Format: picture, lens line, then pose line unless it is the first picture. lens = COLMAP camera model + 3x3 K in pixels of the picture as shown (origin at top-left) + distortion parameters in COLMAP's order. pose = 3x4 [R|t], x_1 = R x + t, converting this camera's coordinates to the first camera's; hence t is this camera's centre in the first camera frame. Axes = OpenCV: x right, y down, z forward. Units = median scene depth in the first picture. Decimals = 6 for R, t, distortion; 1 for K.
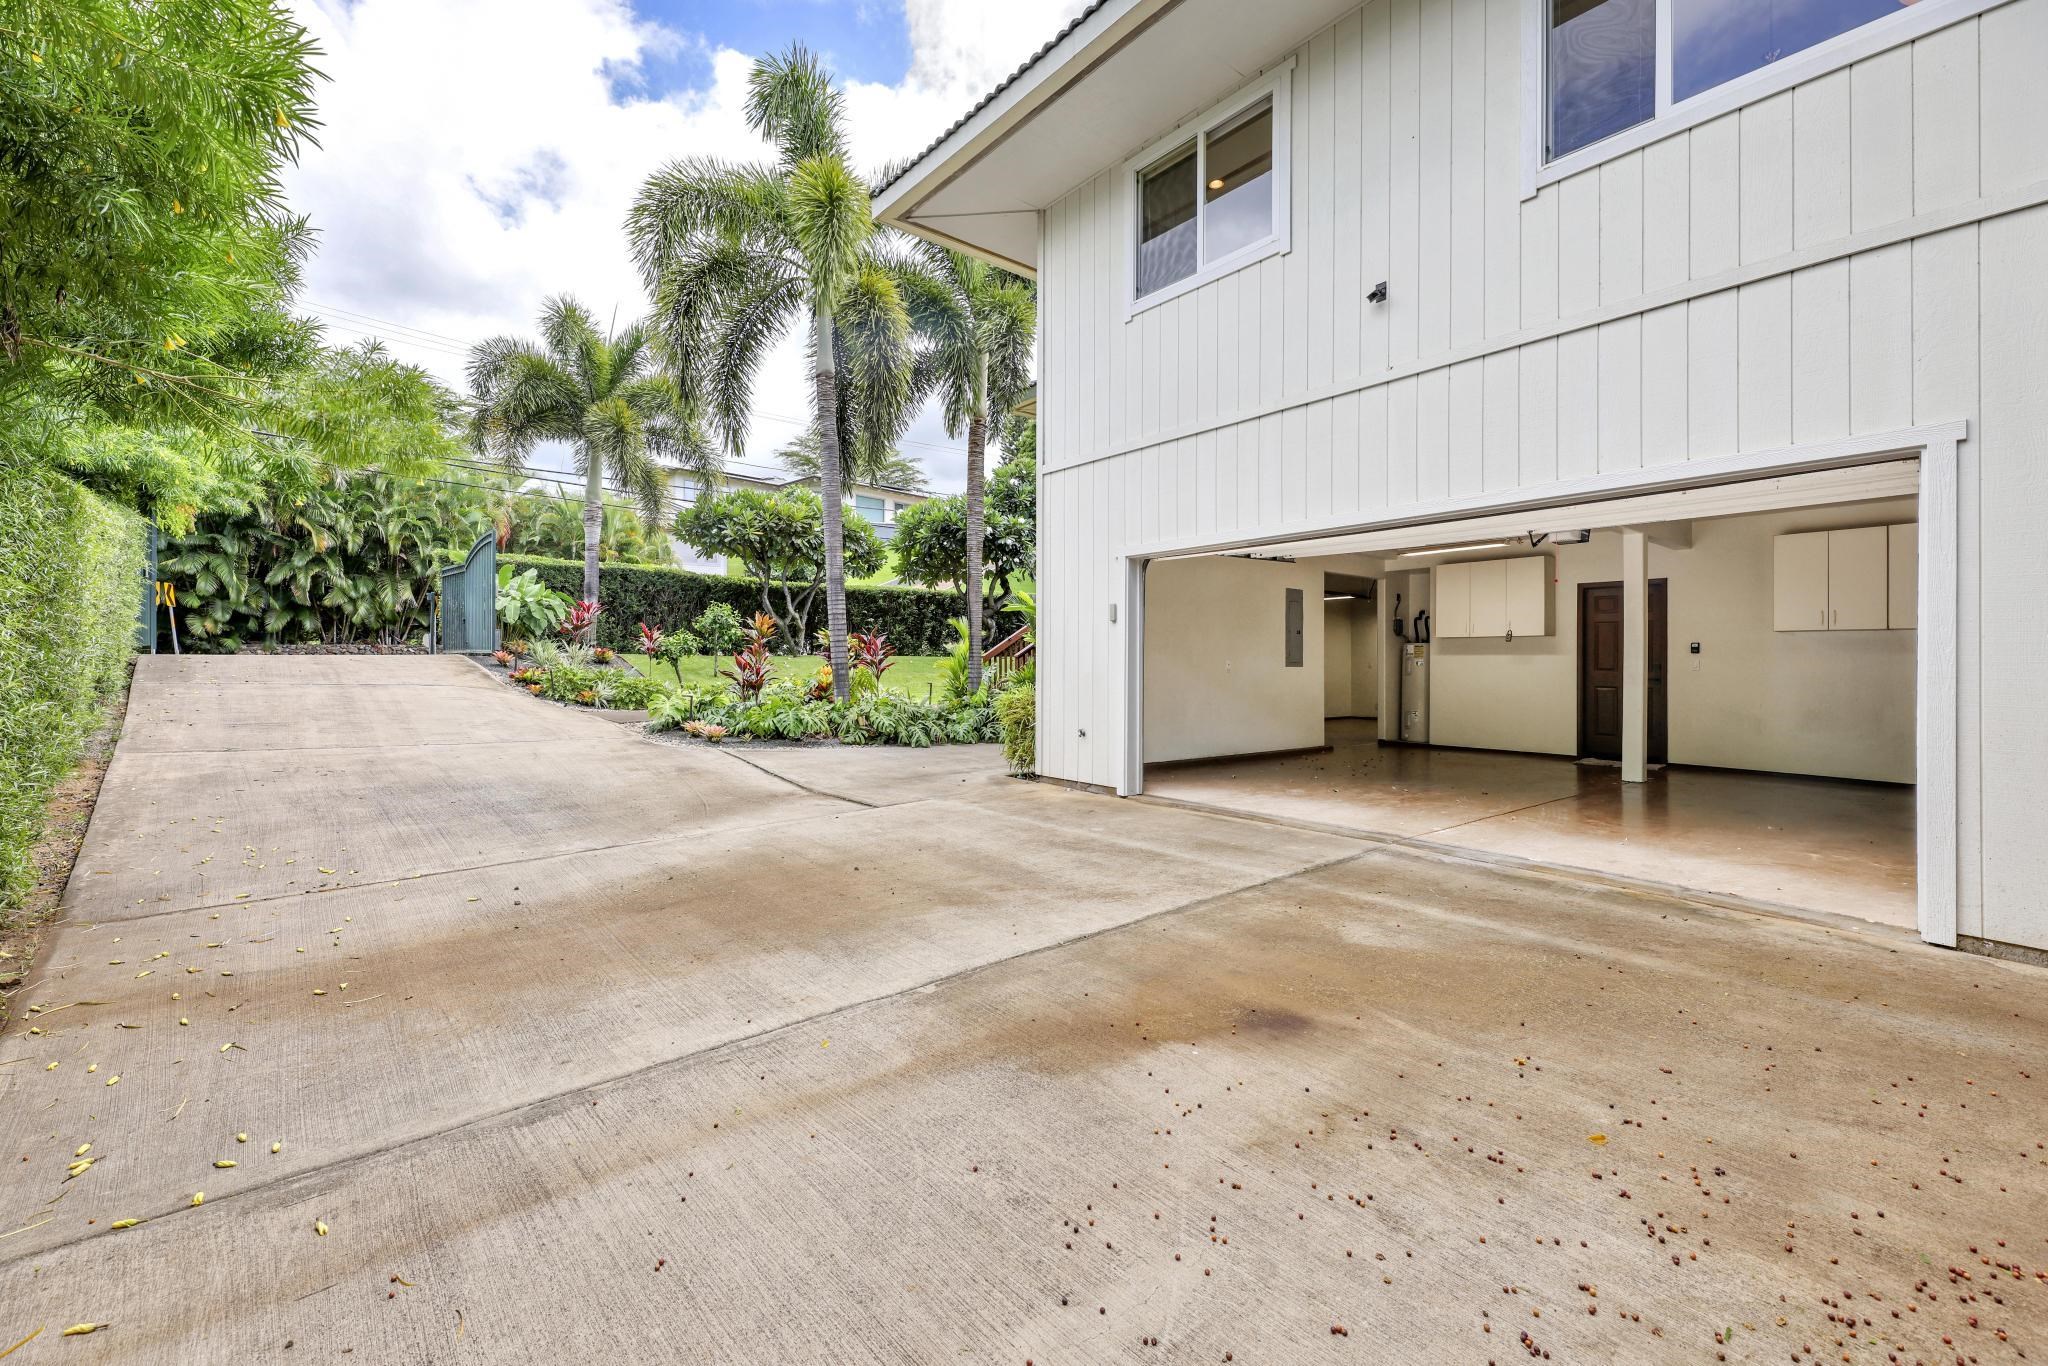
lens RADIAL K [[906.0, 0, 1024.0], [0, 906.0, 683.0], [0, 0, 1]] dist [0.001097, -0.000995]
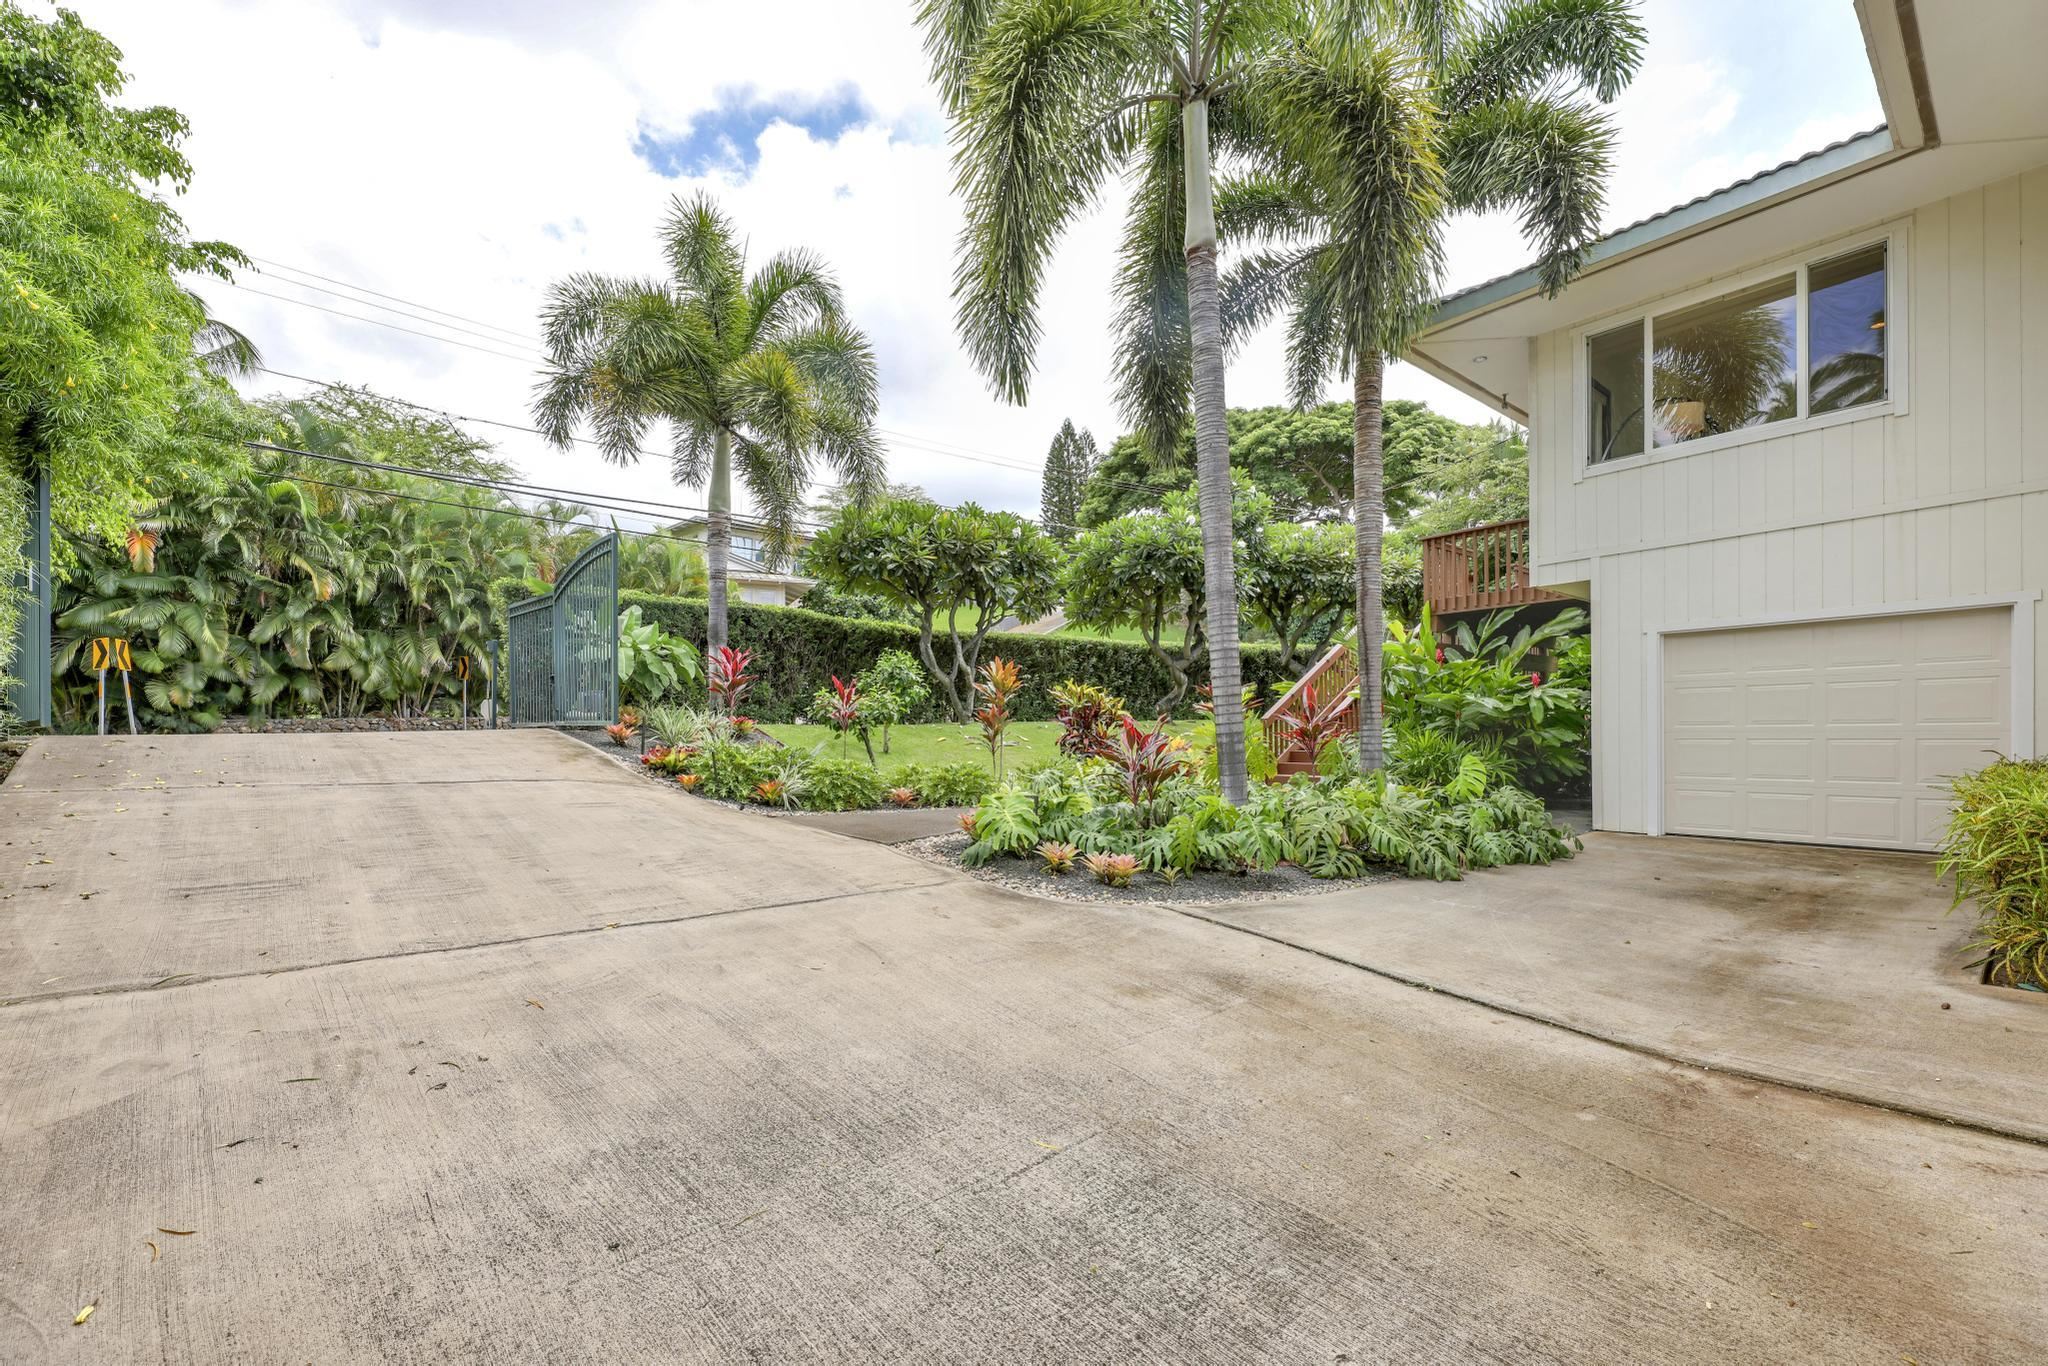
lens RADIAL K [[874.6, 0, 1008.7], [0, 874.6, 739.5], [0, 0, 1]] dist [0.005406, 0.000591]
pose [[0.999759, -0.015857, 0.015162, -0.210196], [0.015987, 0.999836, -0.008509, -0.008833], [-0.015024, 0.008749, 0.999849, 0.249517]]
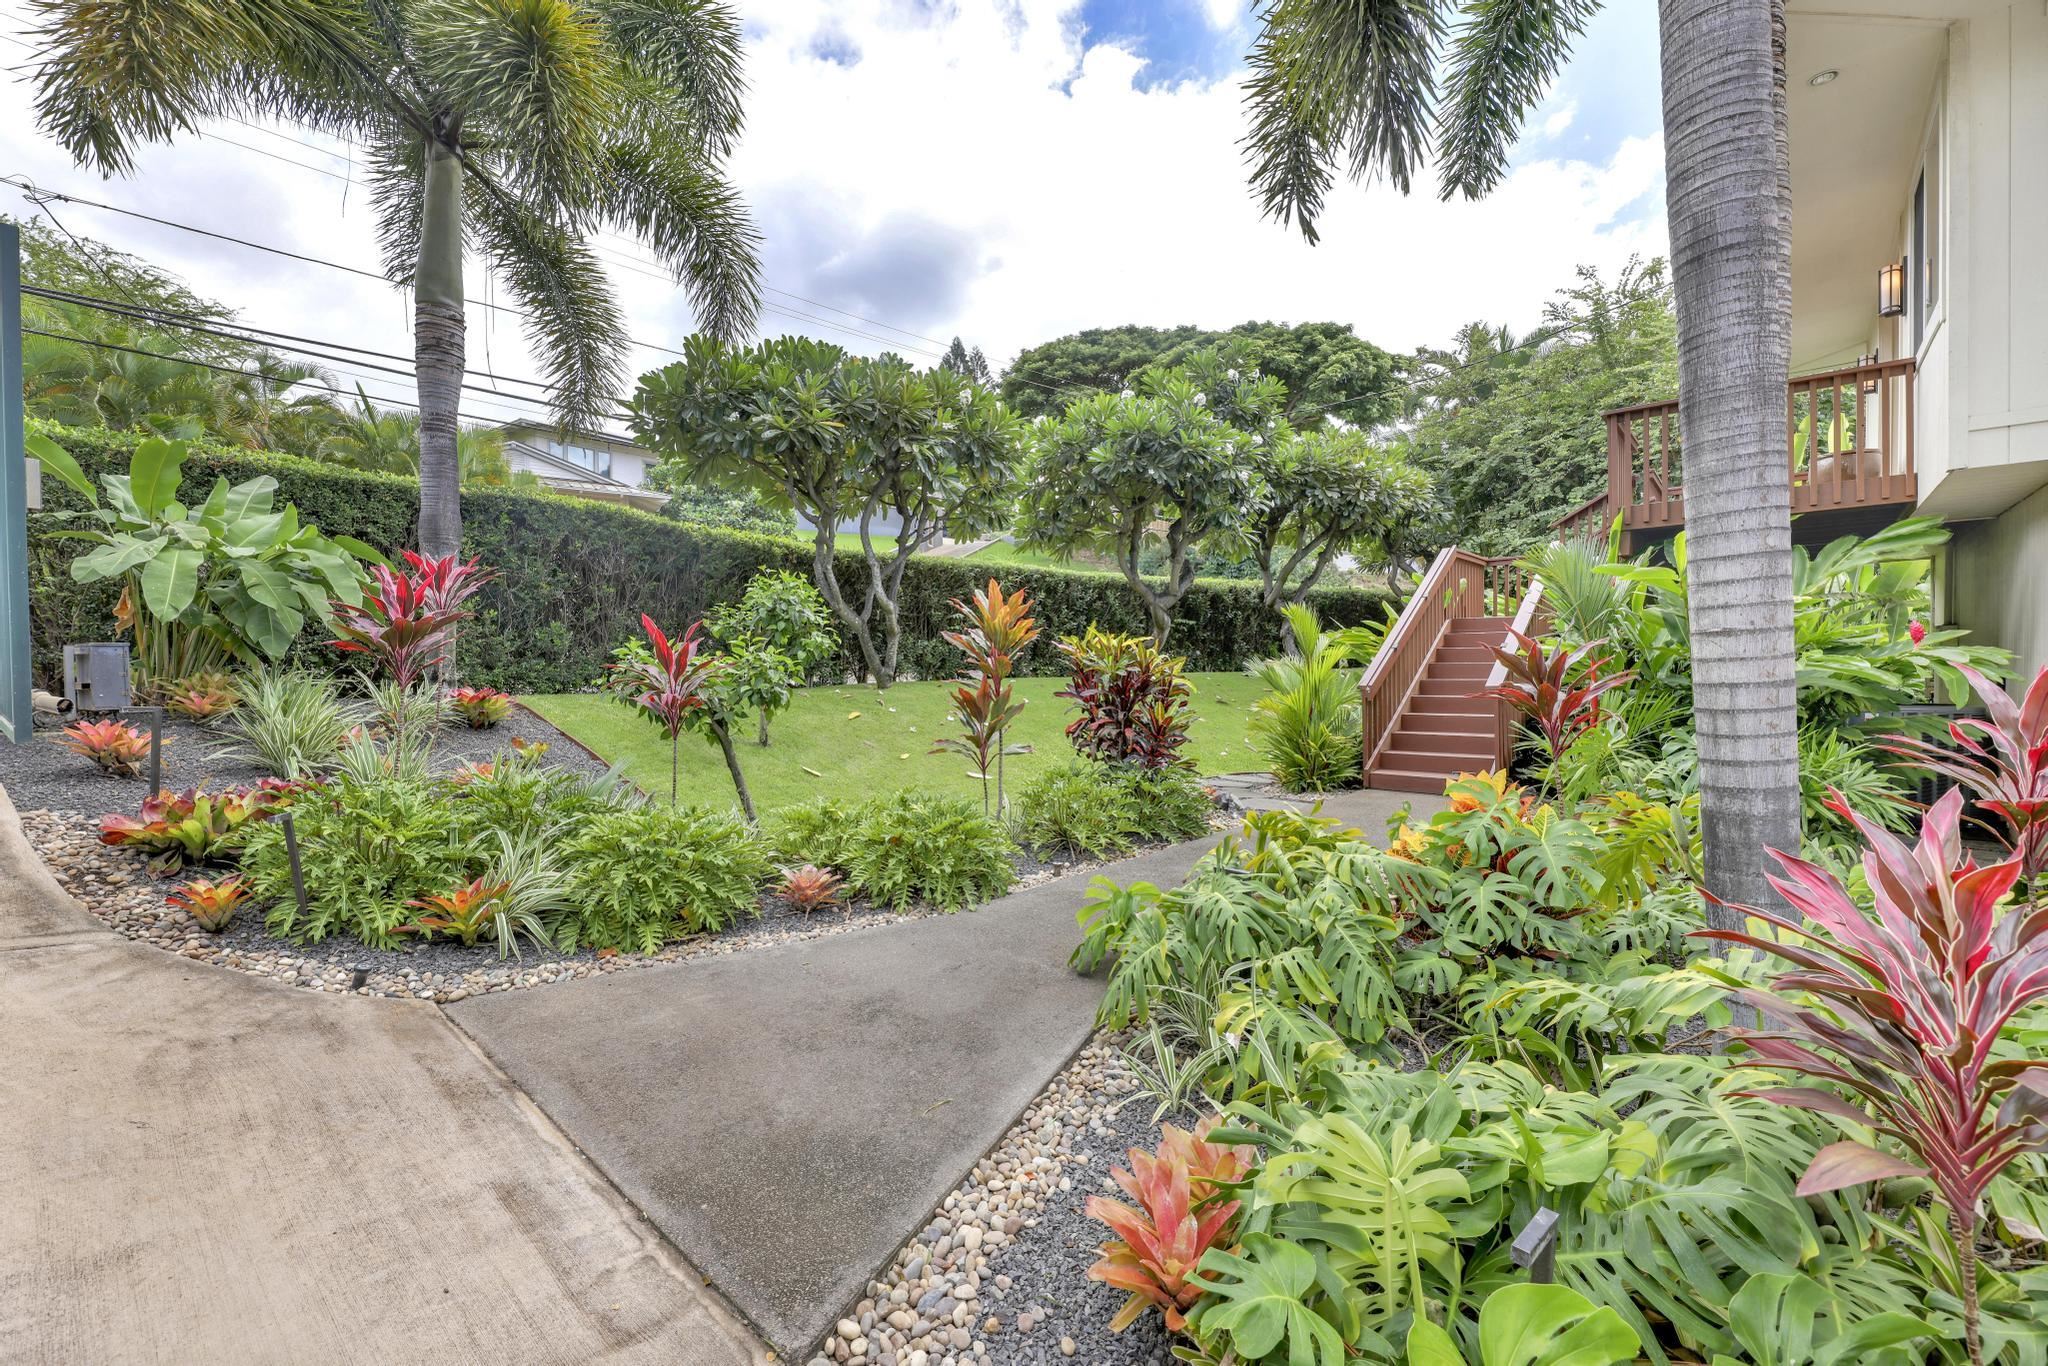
lens RADIAL K [[840.2, 0, 1011.8], [0, 840.2, 693.4], [0, 0, 1]] dist [0.001116, -0.000324]
pose [[0.985394, -0.021291, 0.168954, -0.242054], [0.018925, 0.999699, 0.015603, -0.029638], [-0.169236, -0.012178, 0.985500, 0.489121]]
